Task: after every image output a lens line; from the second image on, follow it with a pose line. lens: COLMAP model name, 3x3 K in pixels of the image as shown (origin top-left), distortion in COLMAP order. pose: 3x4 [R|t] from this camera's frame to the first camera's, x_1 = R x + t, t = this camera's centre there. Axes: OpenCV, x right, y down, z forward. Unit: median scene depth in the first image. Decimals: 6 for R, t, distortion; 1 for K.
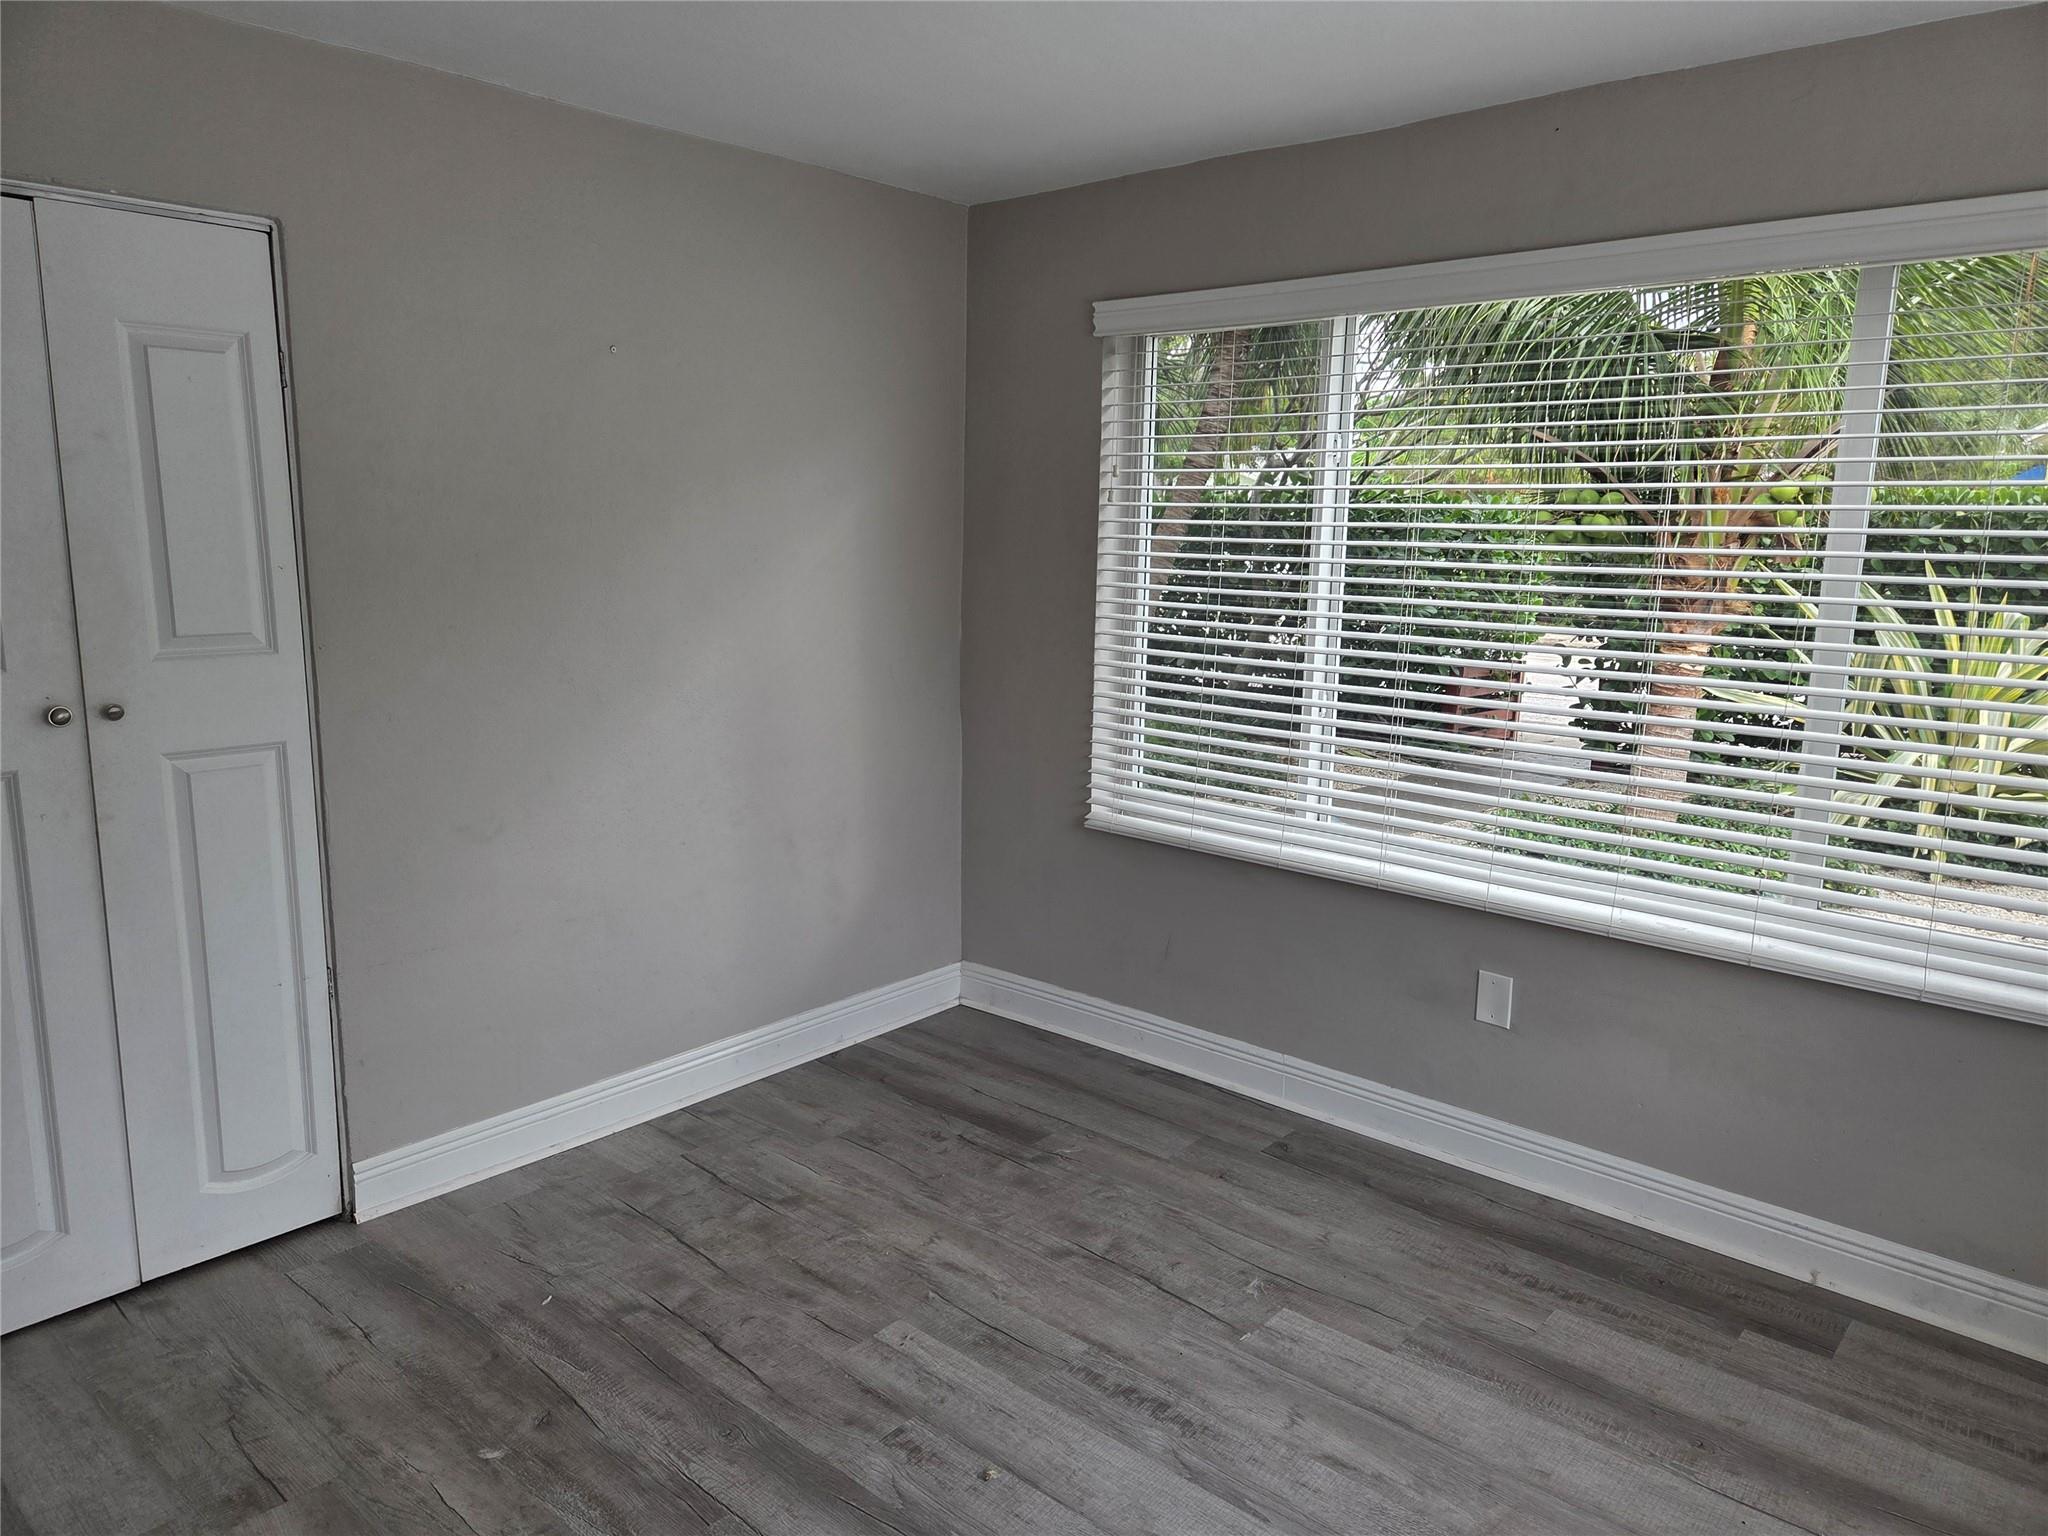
lens RADIAL K [[1386.7, 0, 1024.0], [0, 1386.7, 768.0], [0, 0, 1]] dist [0.082796, -0.071524]
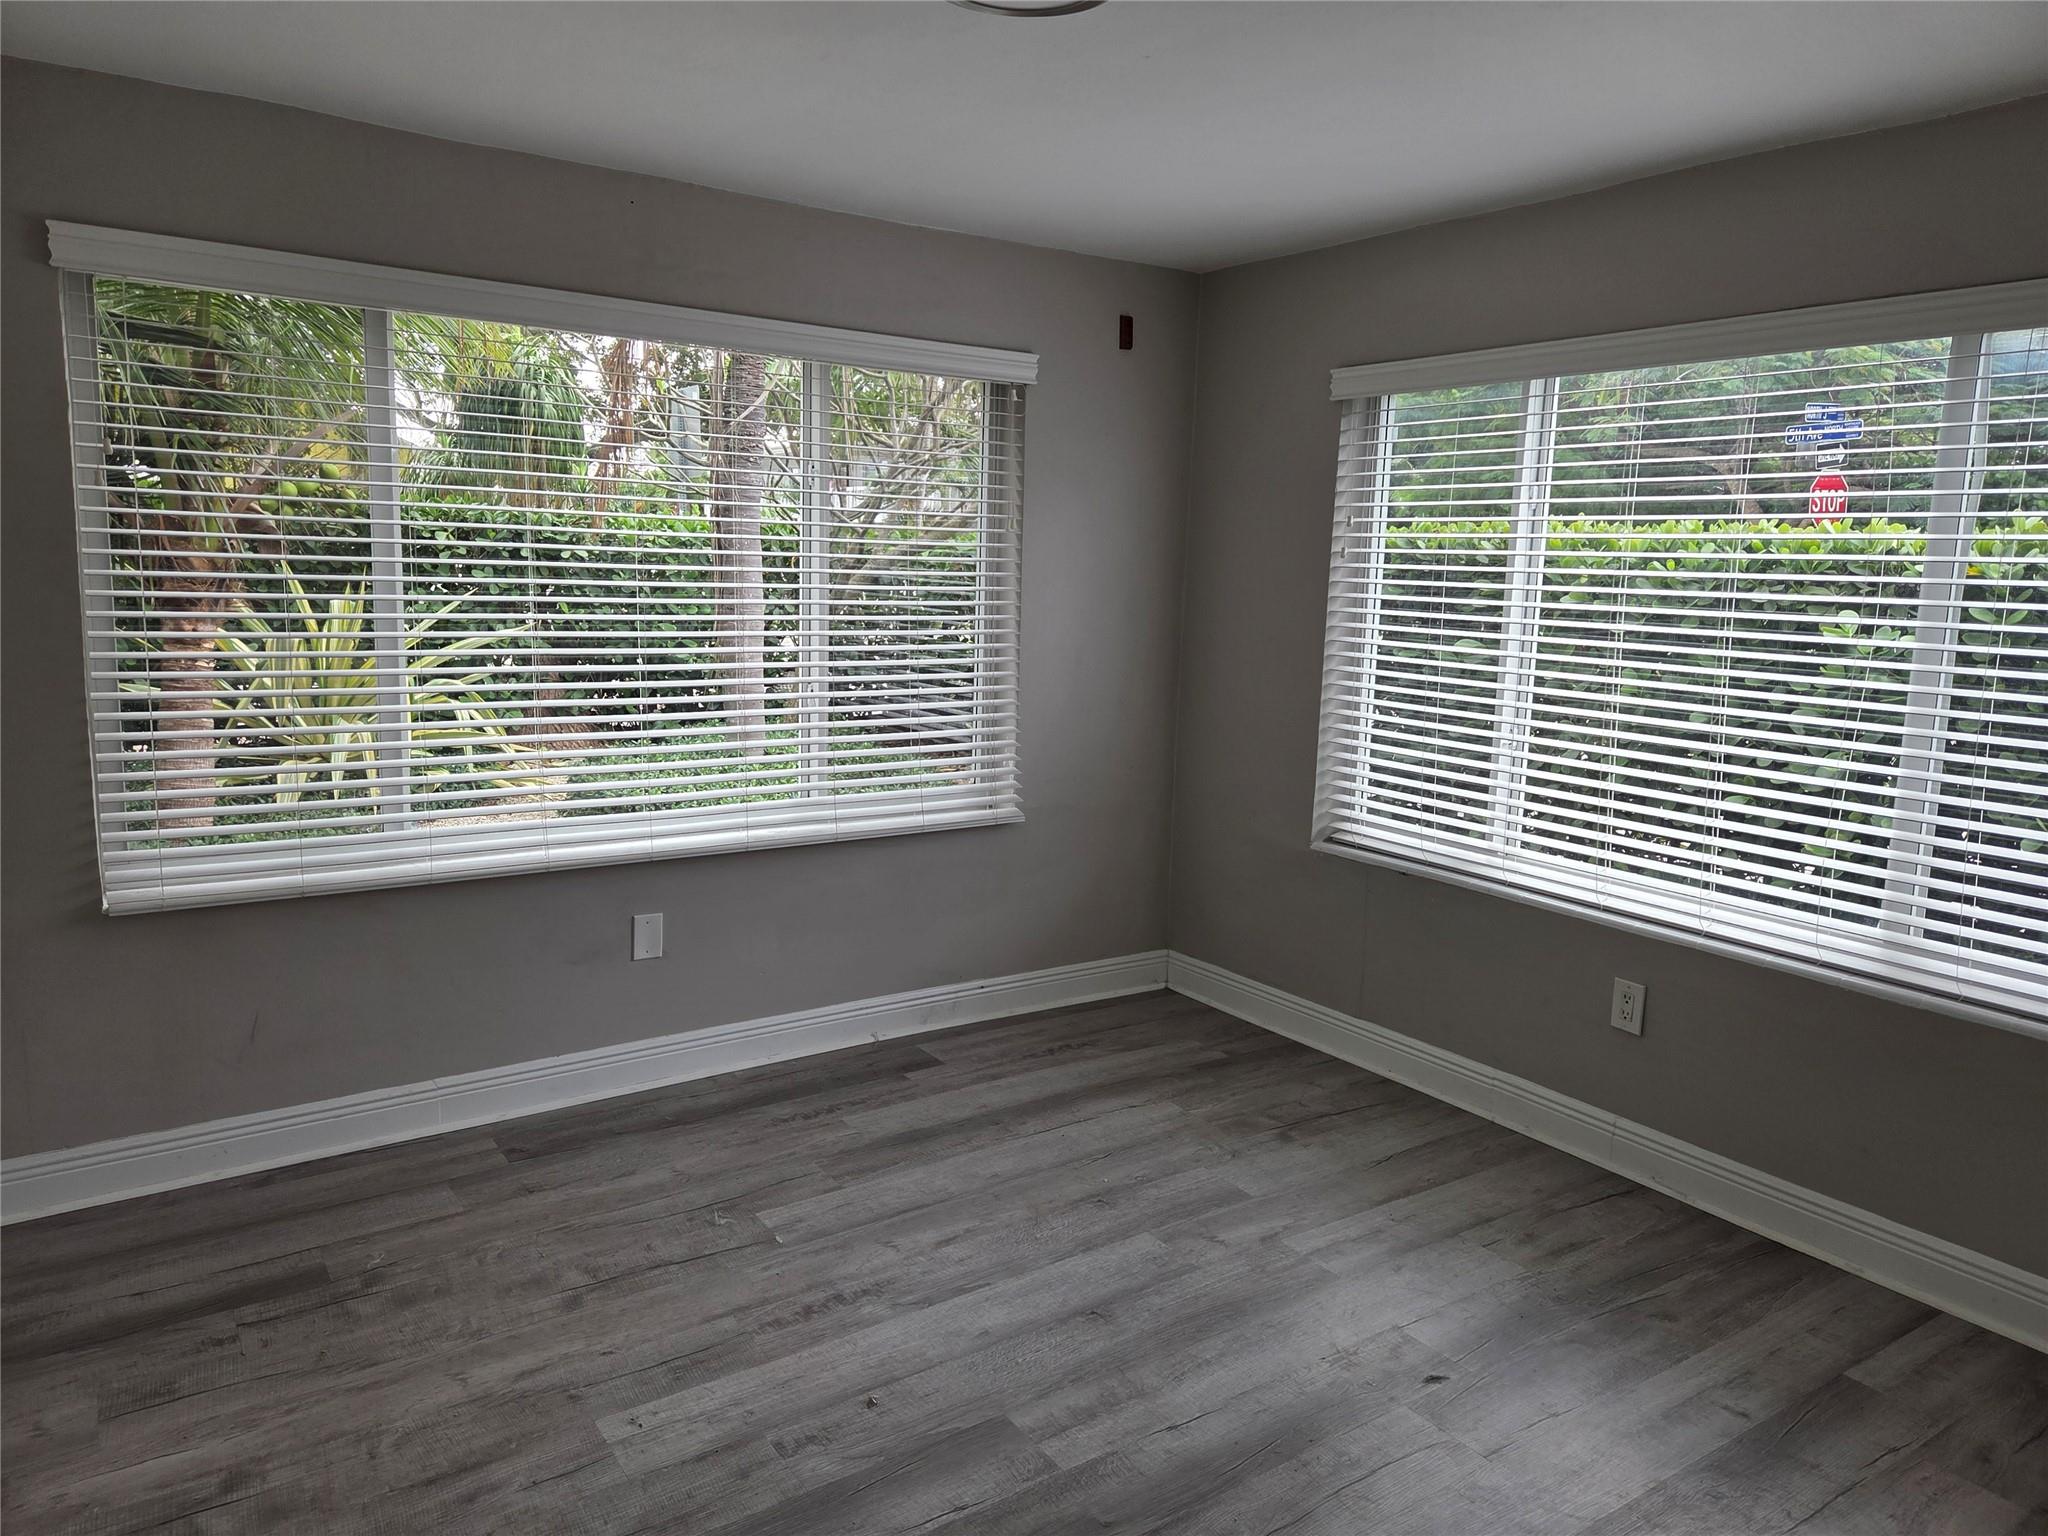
lens RADIAL K [[1386.7, 0, 1024.0], [0, 1386.7, 768.0], [0, 0, 1]] dist [0.082796, -0.071524]
pose [[0.241762, -0.156447, 0.957640, -0.758734], [0.153126, 0.980702, 0.121557, -0.071839], [-0.958177, 0.117252, 0.261053, 0.432656]]
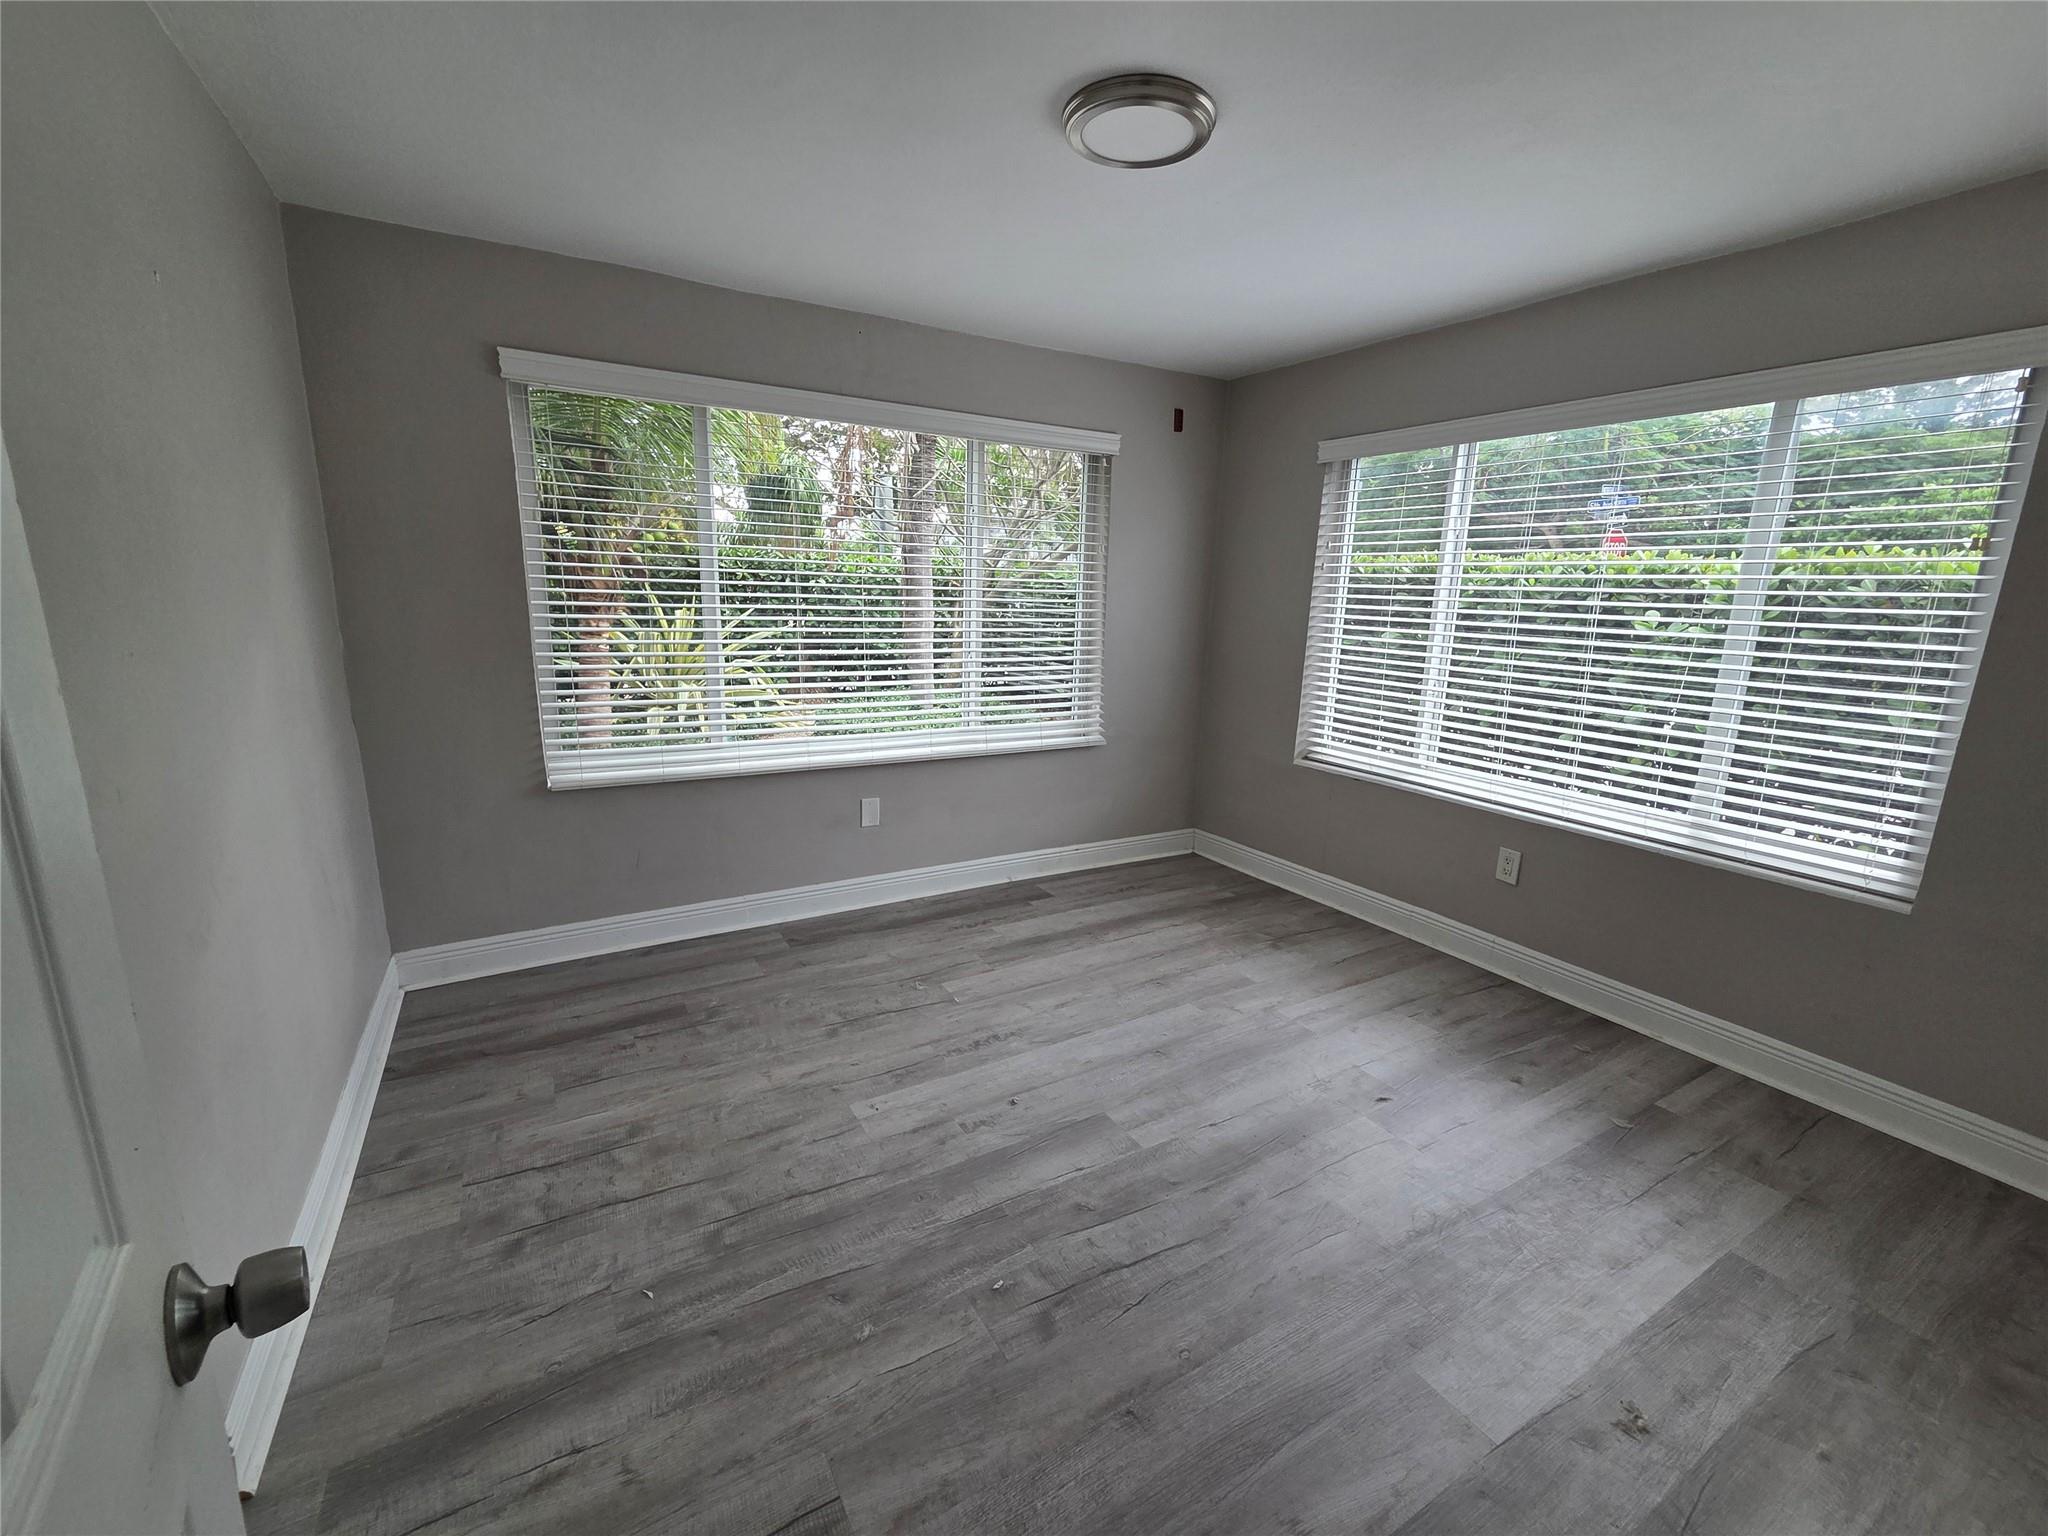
lens RADIAL K [[848.9, 0, 1025.7], [0, 848.9, 792.1], [0, 0, 1]] dist [0.001191, -0.000202]
pose [[0.308749, -0.229371, 0.923072, -0.704197], [0.153249, 0.969804, 0.189725, -0.045211], [-0.938716, 0.082883, 0.334577, 0.487799]]
